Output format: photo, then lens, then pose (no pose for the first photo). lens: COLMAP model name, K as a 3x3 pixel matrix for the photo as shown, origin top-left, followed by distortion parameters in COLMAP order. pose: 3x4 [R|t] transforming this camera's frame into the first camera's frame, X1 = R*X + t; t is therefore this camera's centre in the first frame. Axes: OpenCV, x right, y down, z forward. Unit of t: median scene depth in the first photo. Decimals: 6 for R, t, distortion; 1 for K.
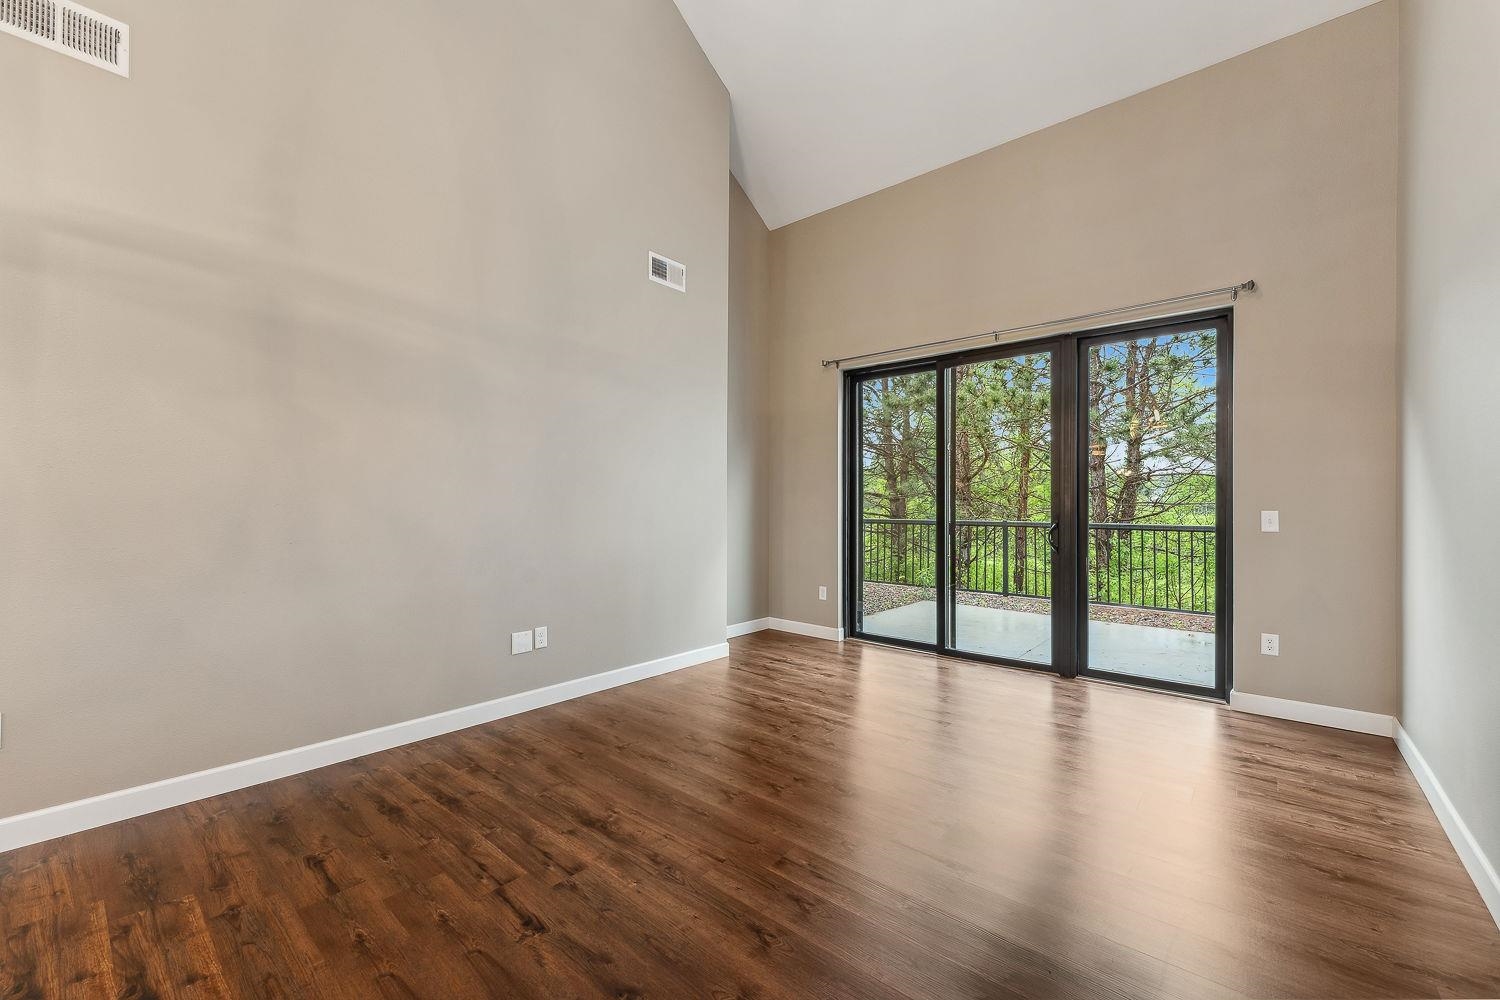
lens RADIAL K [[602.3, 0, 751.8], [0, 602.3, 505.8], [0, 0, 1]] dist [-0.000674, 0.000107]
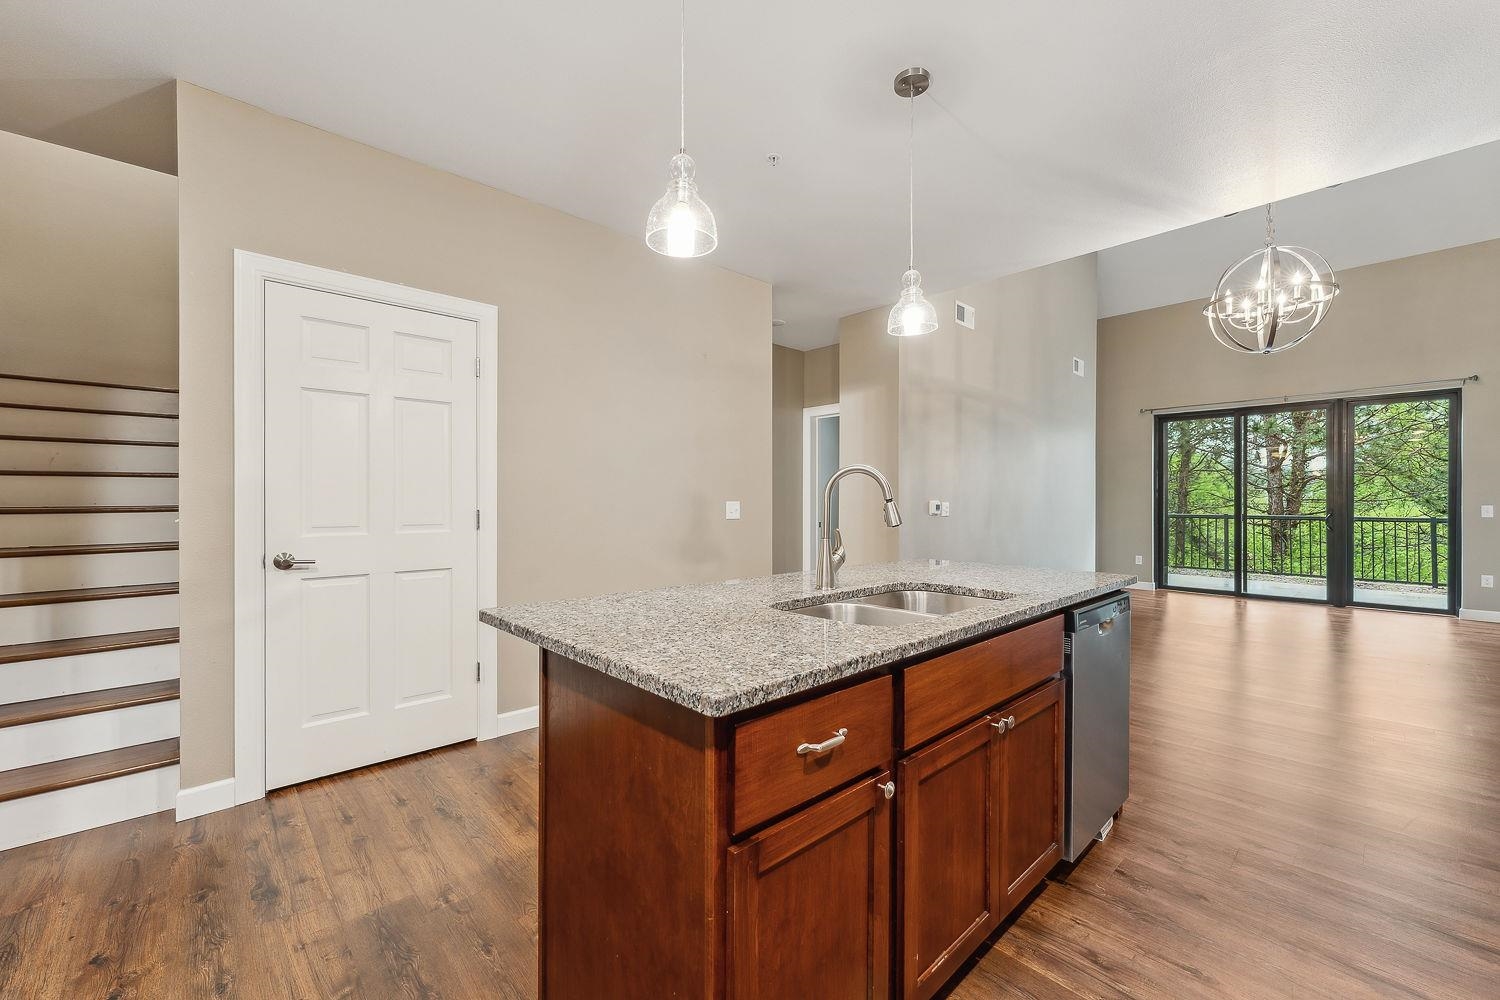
lens RADIAL K [[602.3, 0, 740.8], [0, 602.3, 505.4], [0, 0, 1]] dist [-0.000674, 0.000107]
pose [[0.991617, -0.001080, -0.129208, -0.779900], [0.001460, 0.999995, 0.002846, -0.000369], [0.129204, -0.003010, 0.991613, -0.743357]]
